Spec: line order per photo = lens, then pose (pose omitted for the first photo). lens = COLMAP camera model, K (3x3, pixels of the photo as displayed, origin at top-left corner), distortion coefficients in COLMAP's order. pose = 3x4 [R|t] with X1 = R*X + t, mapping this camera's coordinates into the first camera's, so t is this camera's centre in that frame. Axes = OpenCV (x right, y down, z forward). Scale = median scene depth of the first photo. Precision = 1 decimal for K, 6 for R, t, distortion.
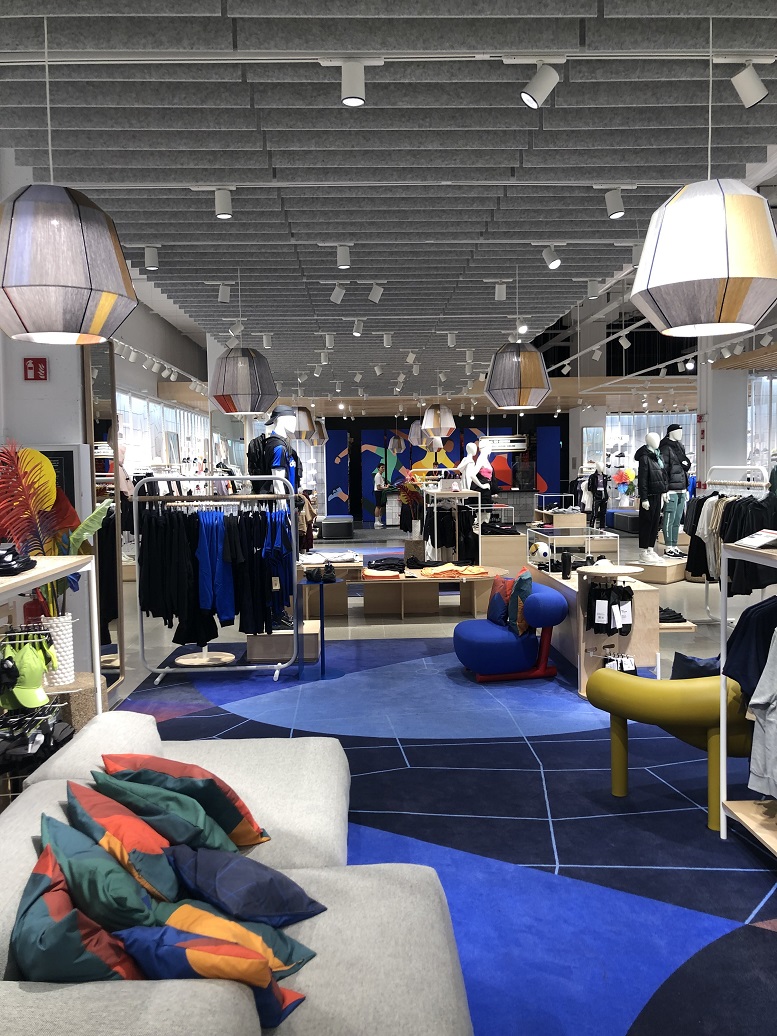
lens RADIAL K [[842.1, 0, 386.7], [0, 842.1, 520.0], [0, 0, 1]] dist [0.033029, -0.031347]
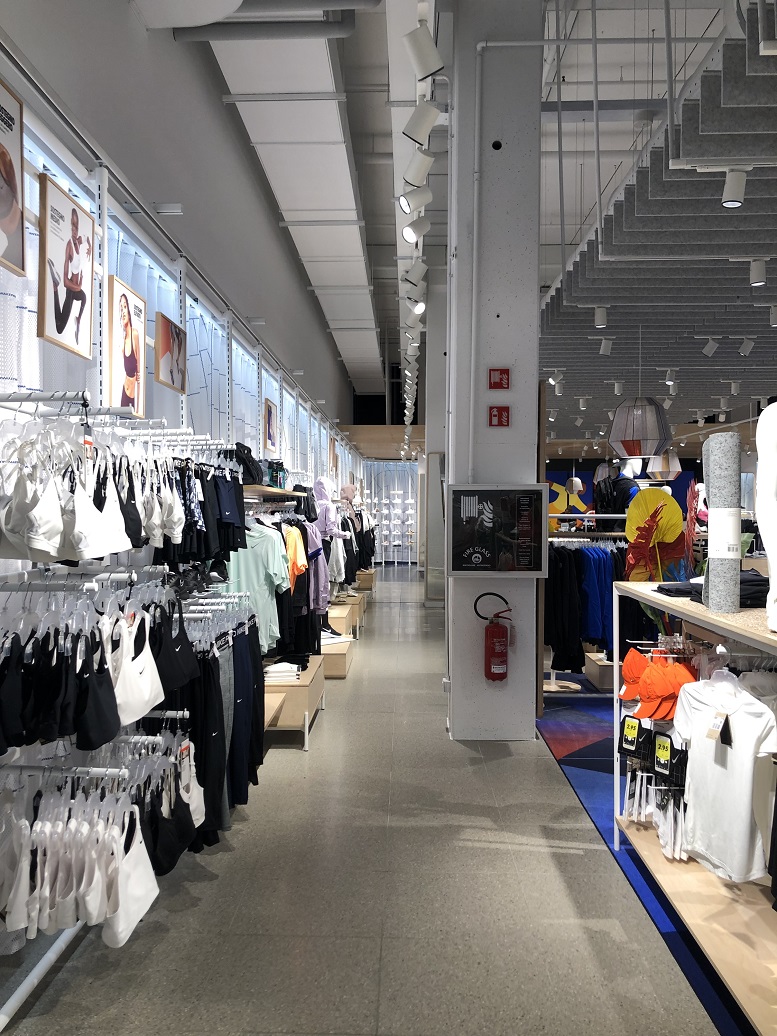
lens RADIAL K [[842.1, 0, 386.9], [0, 842.1, 526.9], [0, 0, 1]] dist [0.033029, -0.031347]
pose [[0.998230, 0.019895, -0.056043, -0.418328], [-0.022102, 0.998993, -0.039040, 0.011847], [0.055210, 0.040209, 0.997665, -0.092533]]
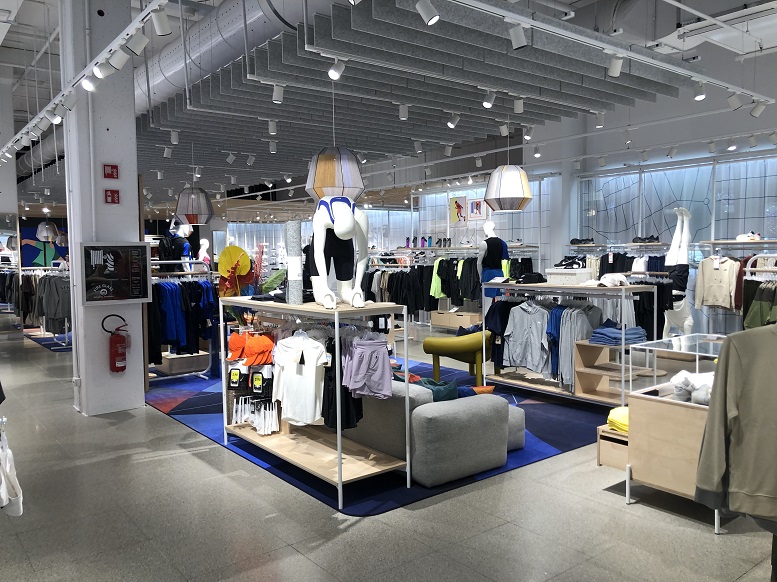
lens RADIAL K [[631.6, 0, 390.7], [0, 631.6, 291.9], [0, 0, 1]] dist [0.033029, -0.031347]
pose [[0.805225, -0.031223, 0.592146, -0.606240], [0.037100, 0.999309, 0.002241, 0.023139], [-0.591807, 0.020164, 0.805827, -0.280302]]
